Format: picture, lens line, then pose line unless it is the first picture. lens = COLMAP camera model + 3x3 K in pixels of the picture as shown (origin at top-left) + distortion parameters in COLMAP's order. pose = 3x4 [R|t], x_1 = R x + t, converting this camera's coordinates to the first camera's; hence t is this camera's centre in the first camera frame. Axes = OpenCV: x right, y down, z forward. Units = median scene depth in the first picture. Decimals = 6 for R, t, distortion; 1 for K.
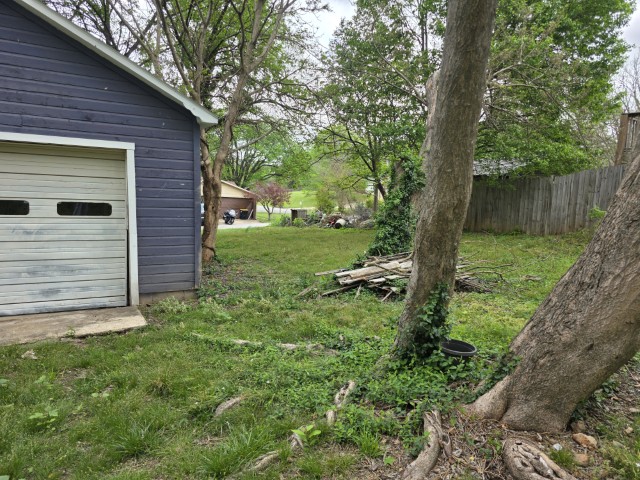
lens RADIAL K [[430.2, 0, 320.0], [0, 430.2, 240.0], [0, 0, 1]] dist [0.026132, -0.001502]
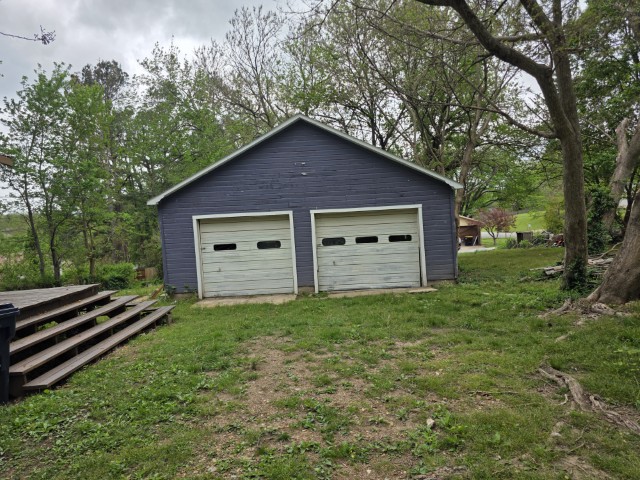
lens RADIAL K [[430.2, 0, 320.0], [0, 430.2, 240.0], [0, 0, 1]] dist [0.026132, -0.001502]
pose [[0.875255, -0.069912, -0.478582, 0.081459], [0.036080, 0.996179, -0.079538, 0.066382], [0.482314, 0.052349, 0.874433, -0.756545]]
